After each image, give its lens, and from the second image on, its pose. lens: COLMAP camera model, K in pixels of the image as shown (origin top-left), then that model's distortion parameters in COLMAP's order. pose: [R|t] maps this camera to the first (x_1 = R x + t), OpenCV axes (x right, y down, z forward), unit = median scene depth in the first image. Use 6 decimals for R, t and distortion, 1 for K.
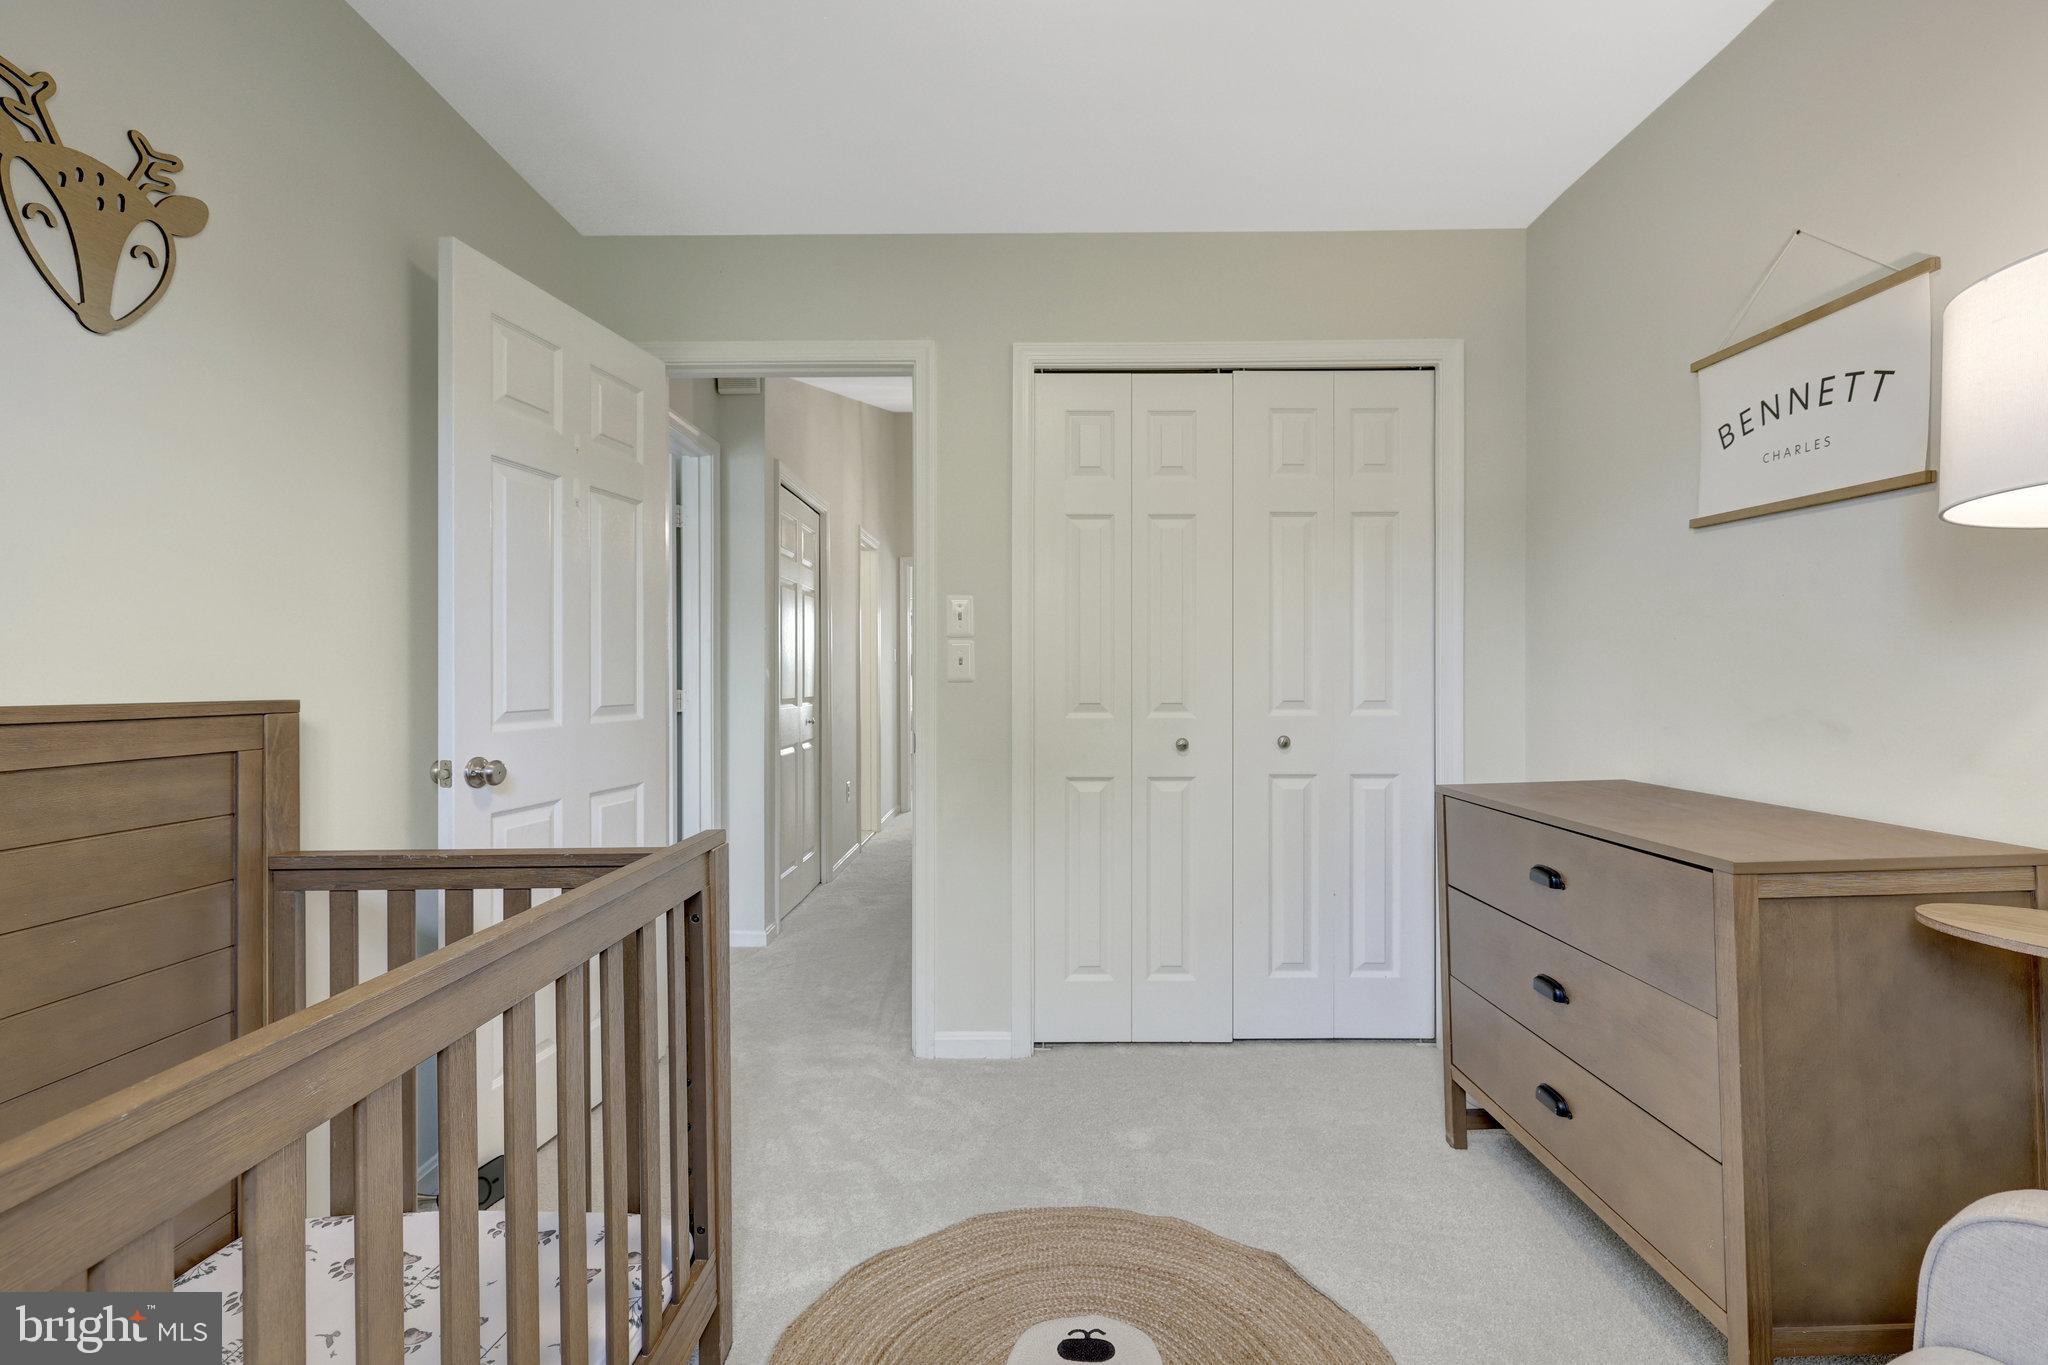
lens RADIAL K [[888.7, 0, 1027.3], [0, 888.7, 693.5], [0, 0, 1]] dist [-0.001134, -0.000450]
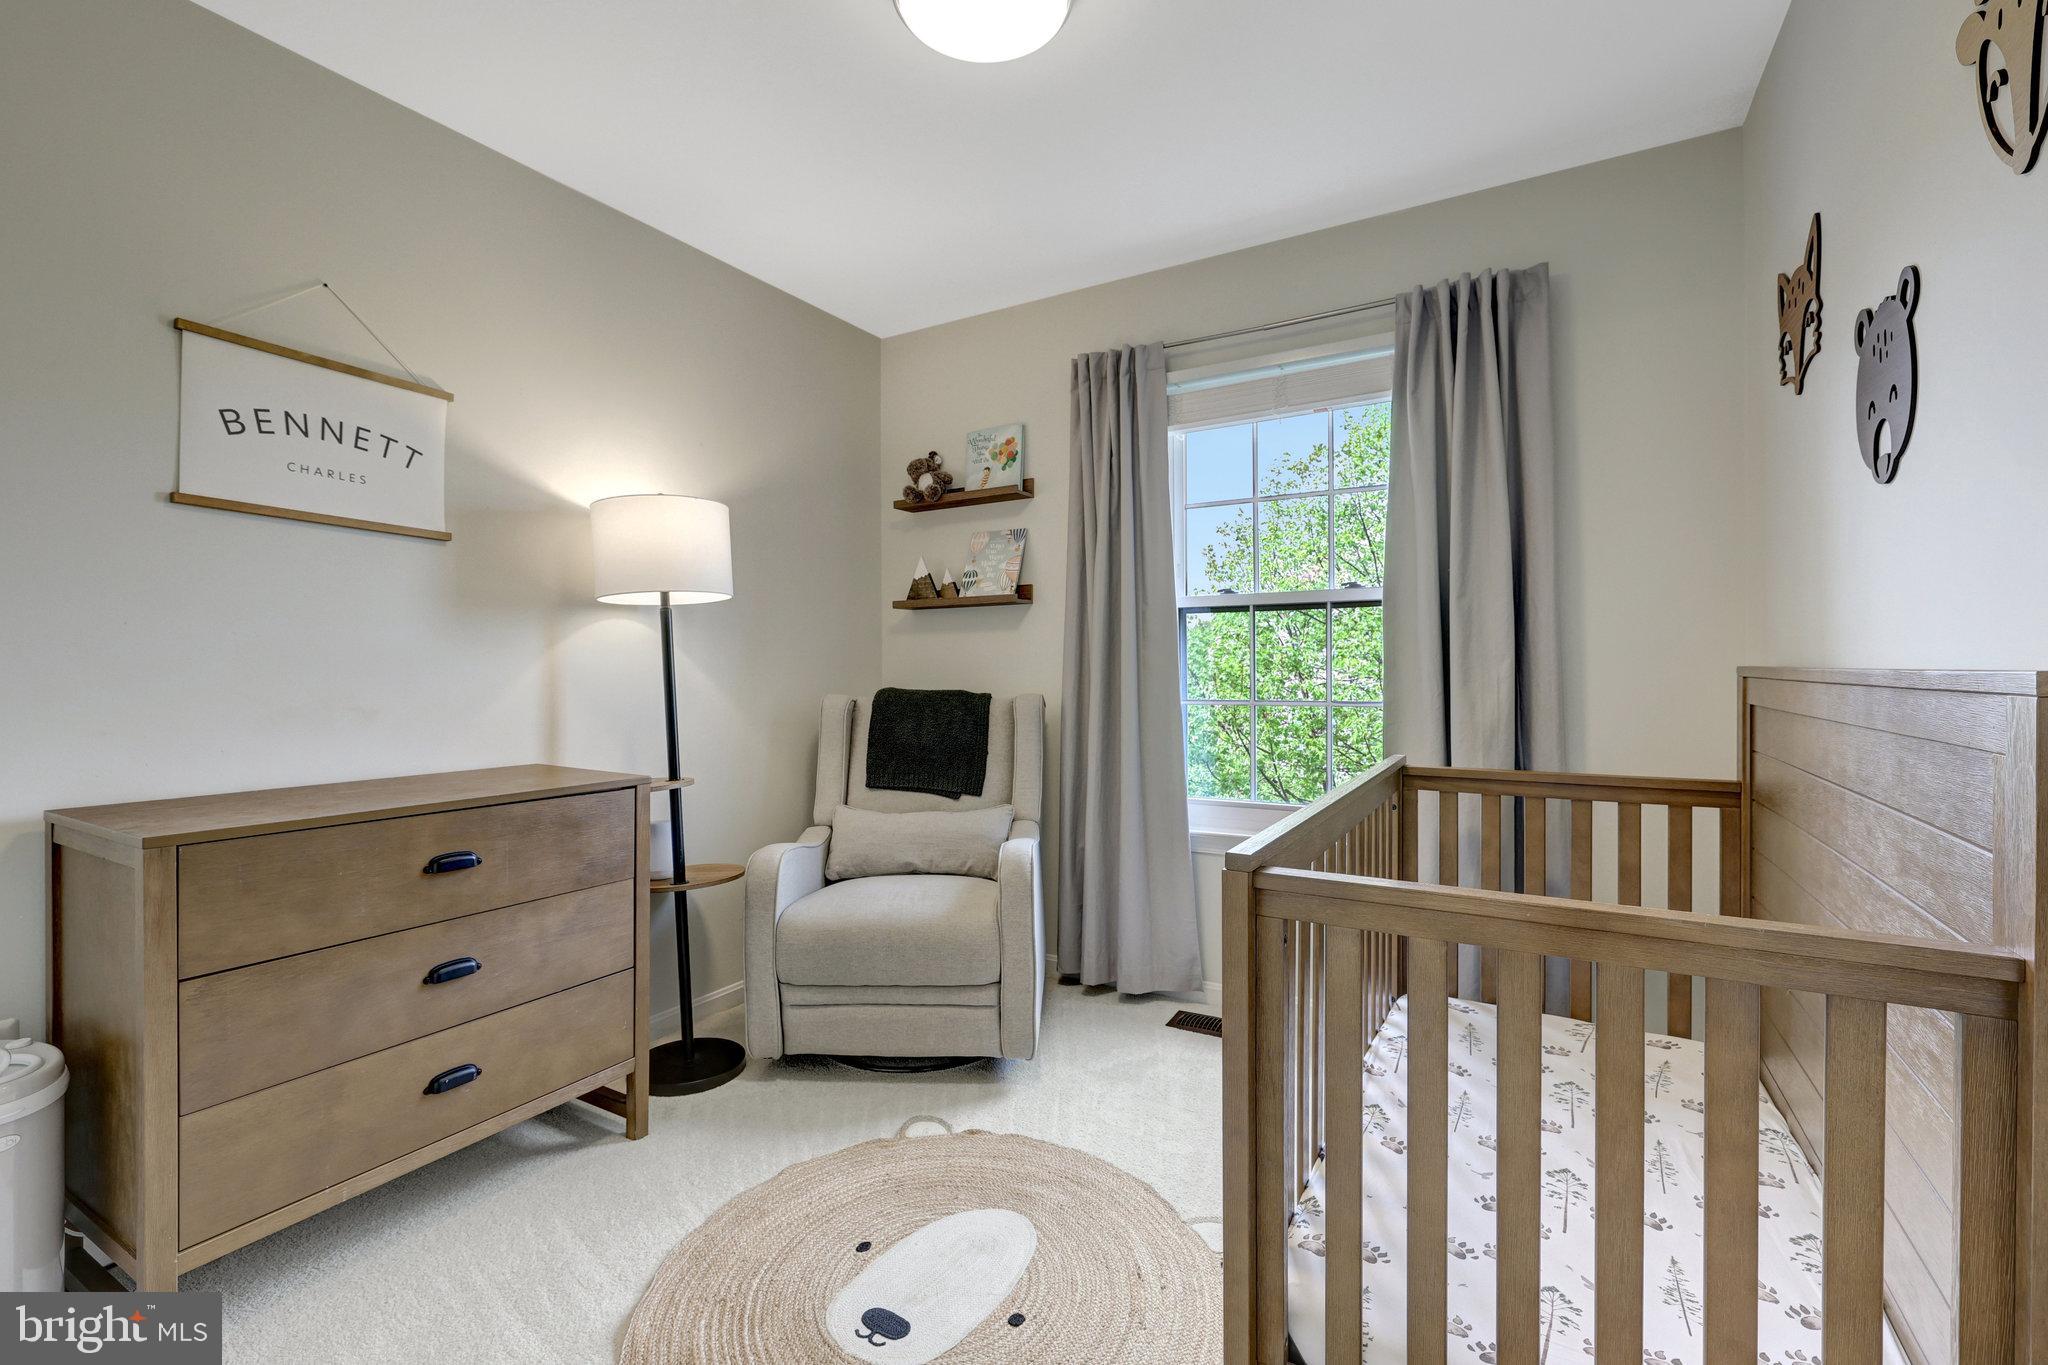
lens RADIAL K [[888.7, 0, 1034.7], [0, 888.7, 663.4], [0, 0, 1]] dist [-0.001134, -0.000450]
pose [[-0.853900, 0.010780, 0.520326, -0.521942], [0.009703, 0.999941, -0.004793, -0.011223], [-0.520347, 0.000956, -0.853954, 1.504793]]
